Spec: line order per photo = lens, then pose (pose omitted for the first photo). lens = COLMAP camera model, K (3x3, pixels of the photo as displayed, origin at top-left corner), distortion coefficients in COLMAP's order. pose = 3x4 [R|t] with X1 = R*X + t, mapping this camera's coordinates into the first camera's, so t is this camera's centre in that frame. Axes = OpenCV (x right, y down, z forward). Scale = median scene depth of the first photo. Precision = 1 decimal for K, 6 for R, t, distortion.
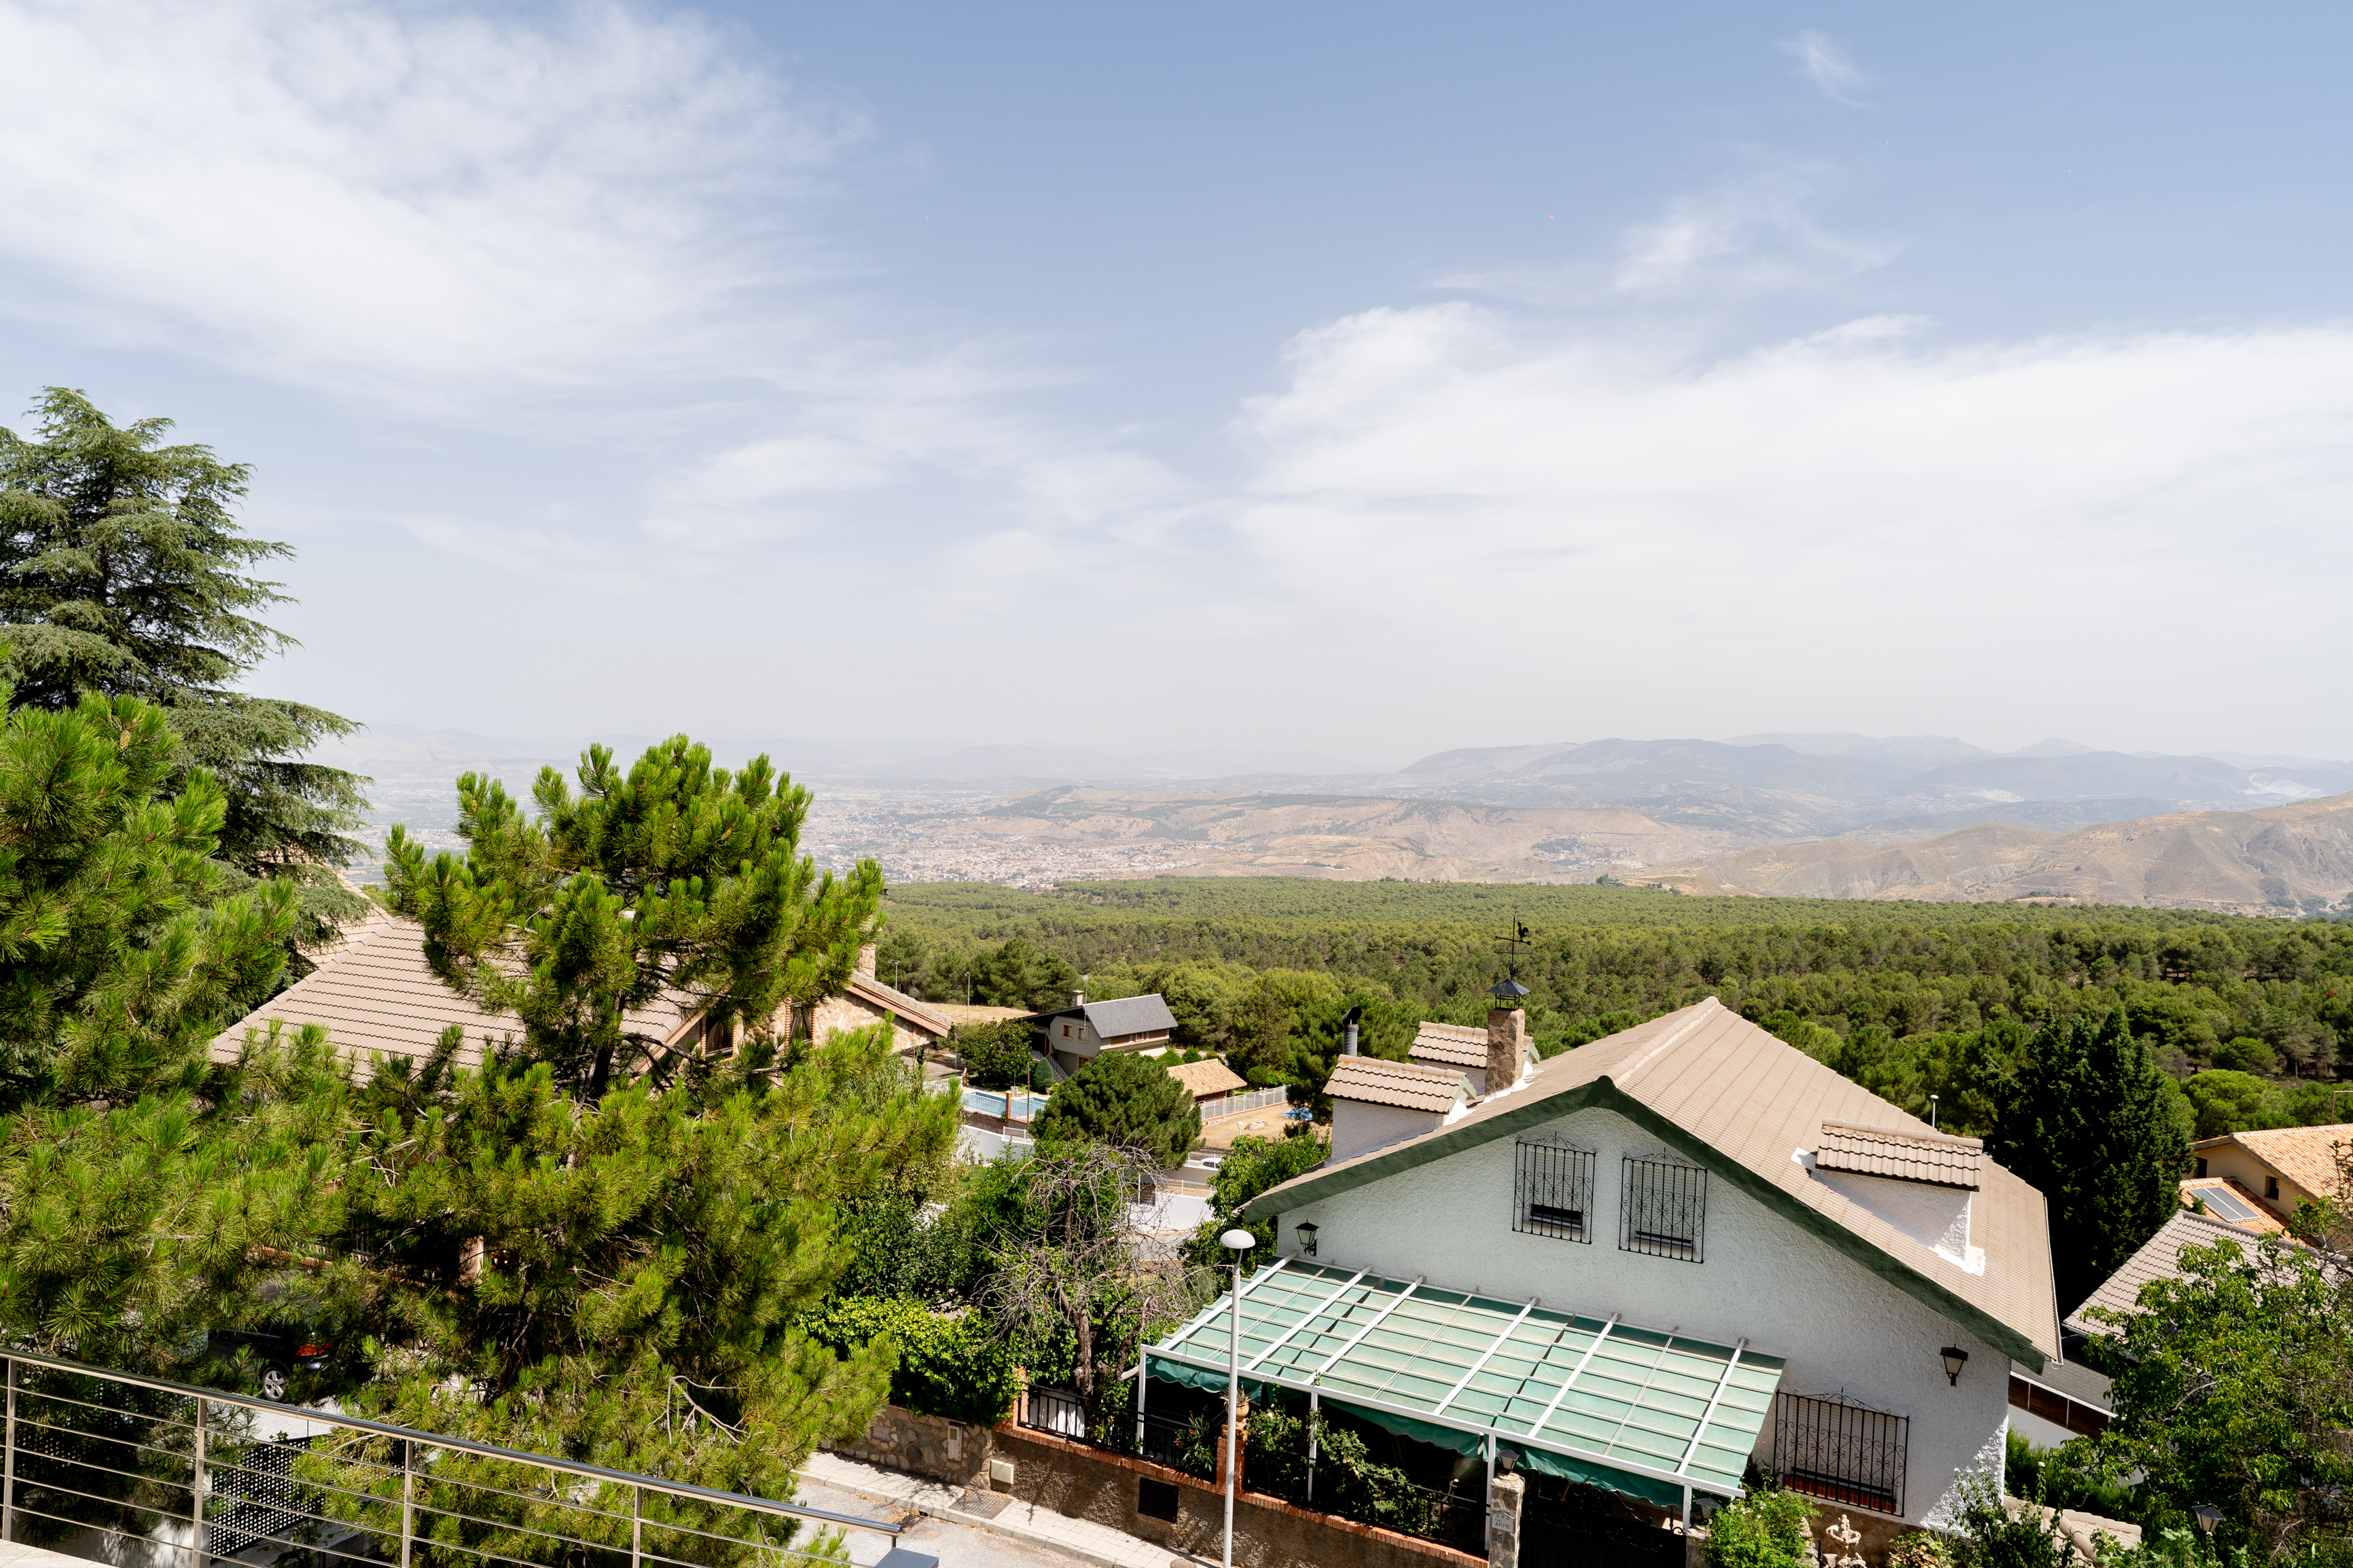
lens RADIAL K [[1549.3, 0, 1027.9], [0, 1549.3, 835.1], [0, 0, 1]] dist [-0.000831, -0.001639]
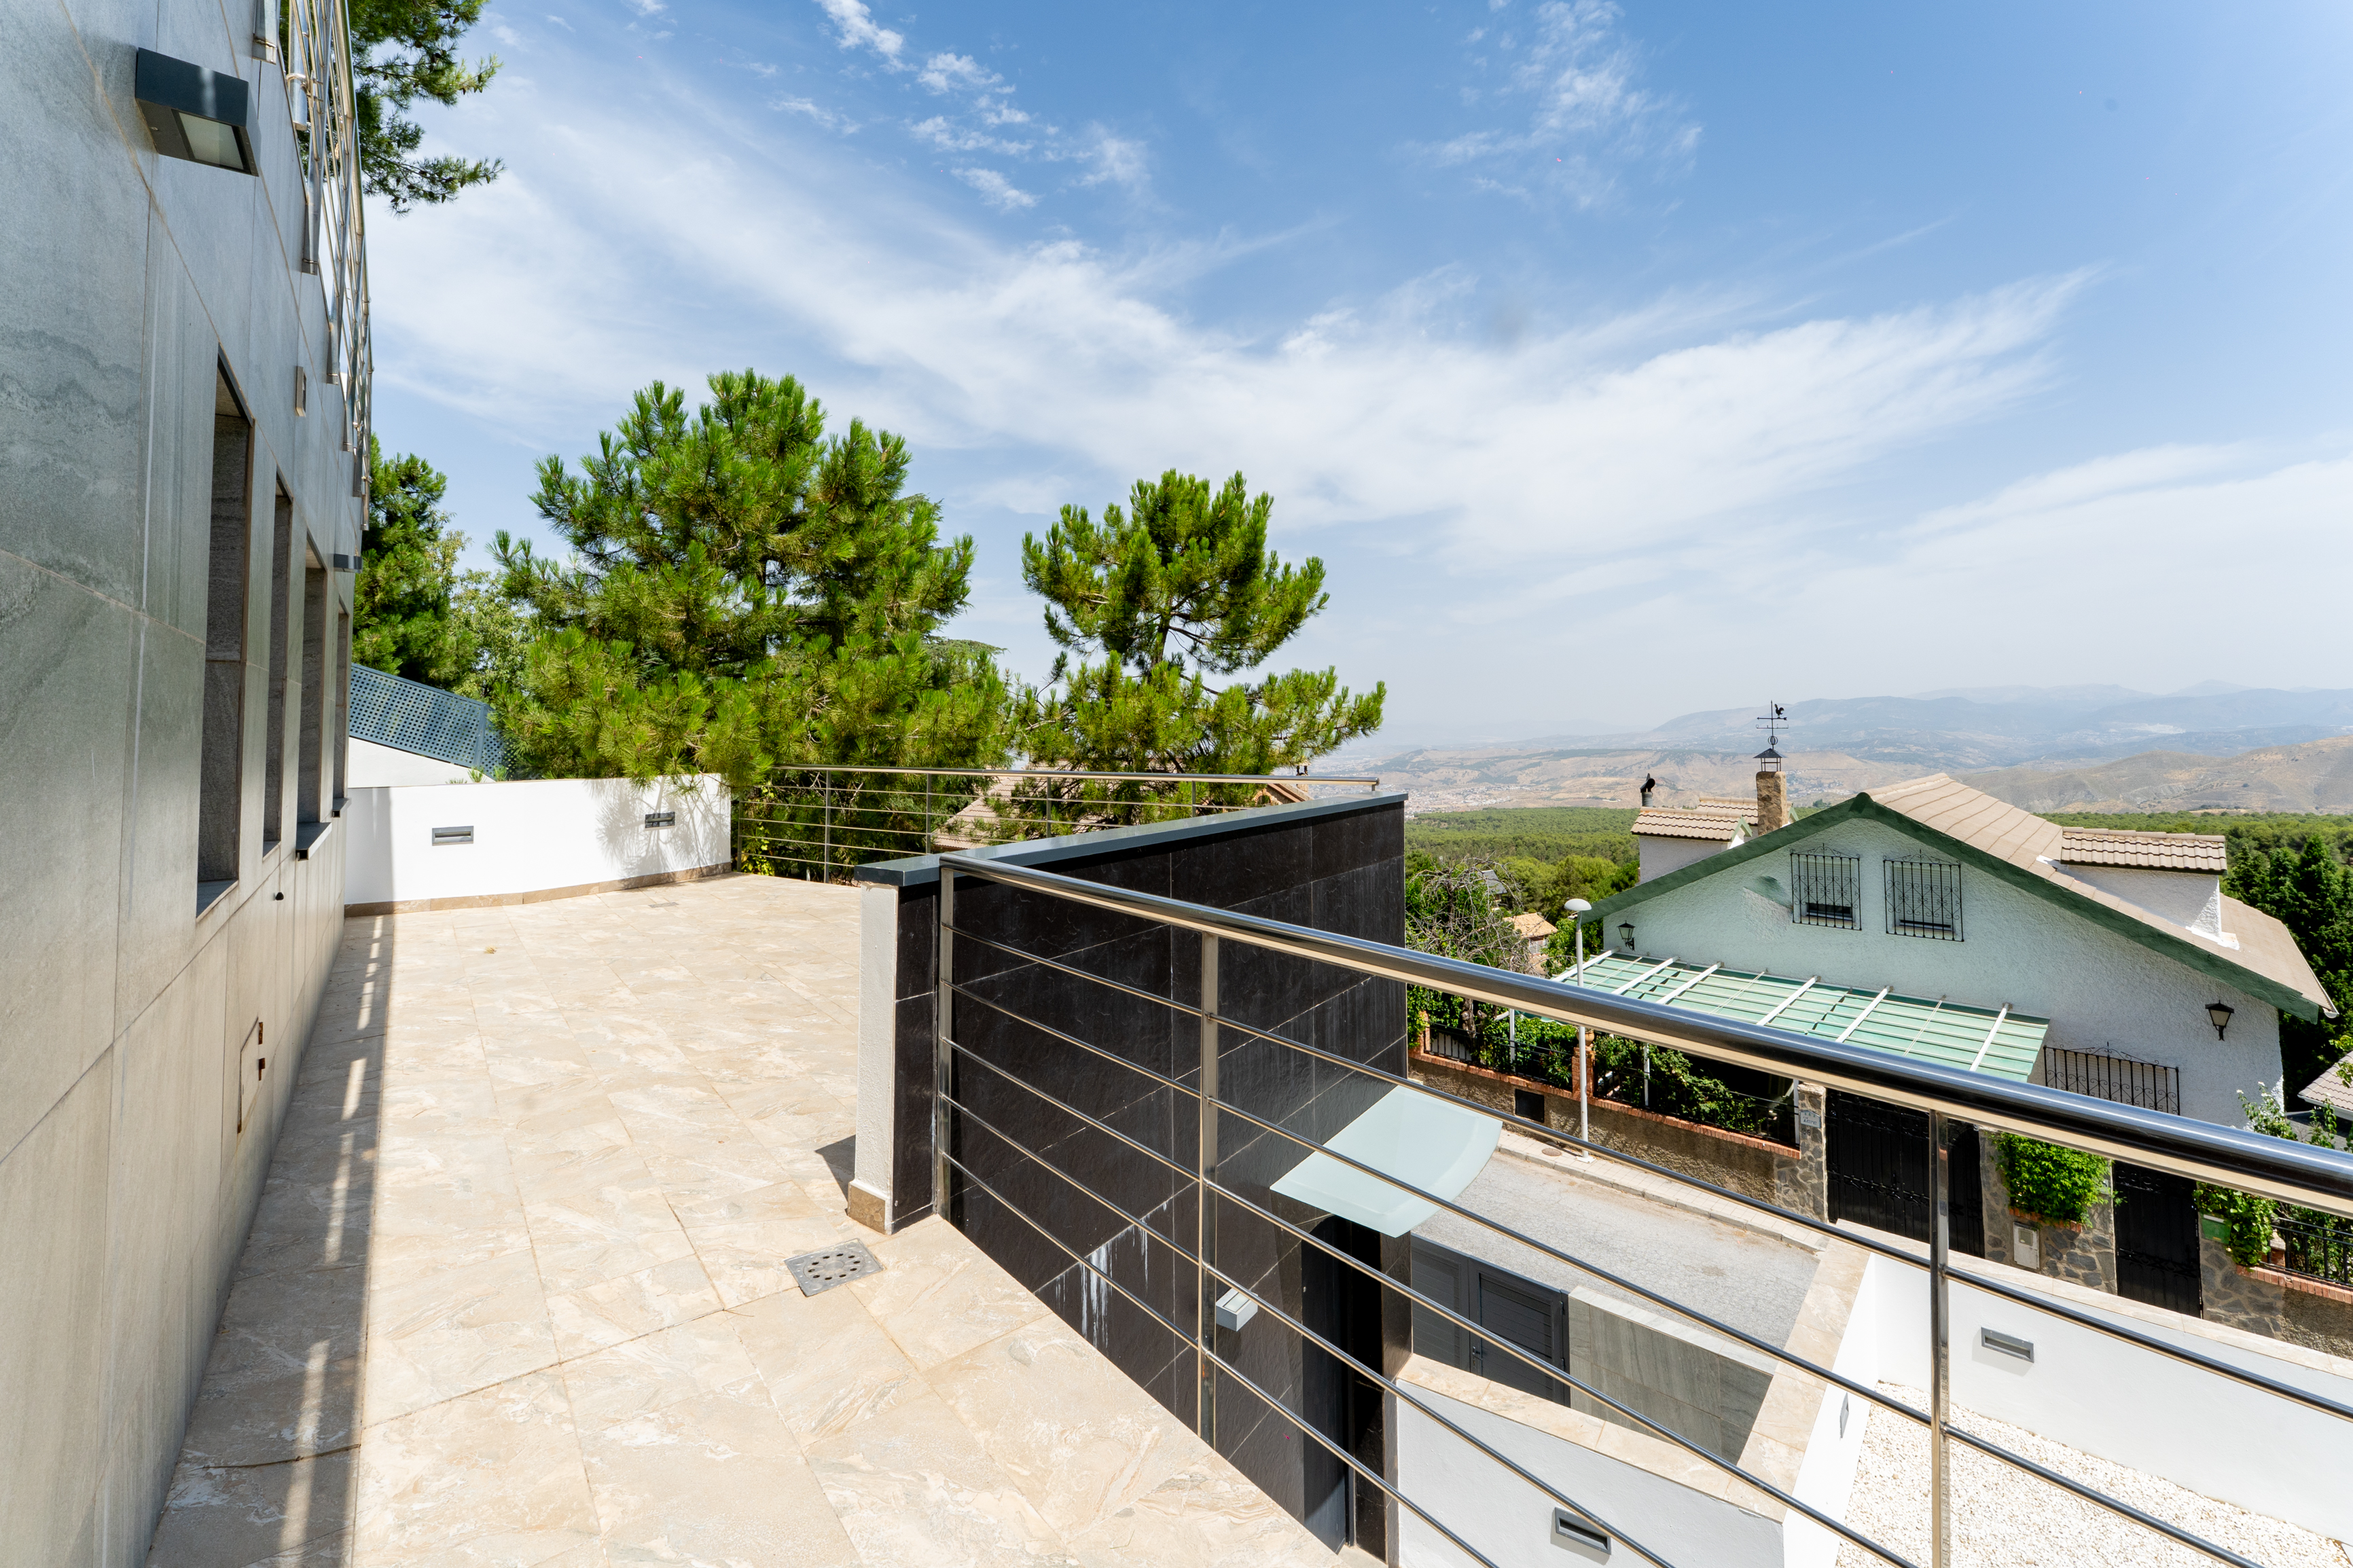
lens RADIAL K [[937.6, 0, 1132.0], [0, 937.6, 735.8], [0, 0, 1]] dist [-0.000094, 0.000319]
pose [[0.963023, -0.056184, -0.263494, -0.022272], [0.034118, 0.995573, -0.087586, 0.148861], [0.267249, 0.075357, 0.960677, 0.038168]]
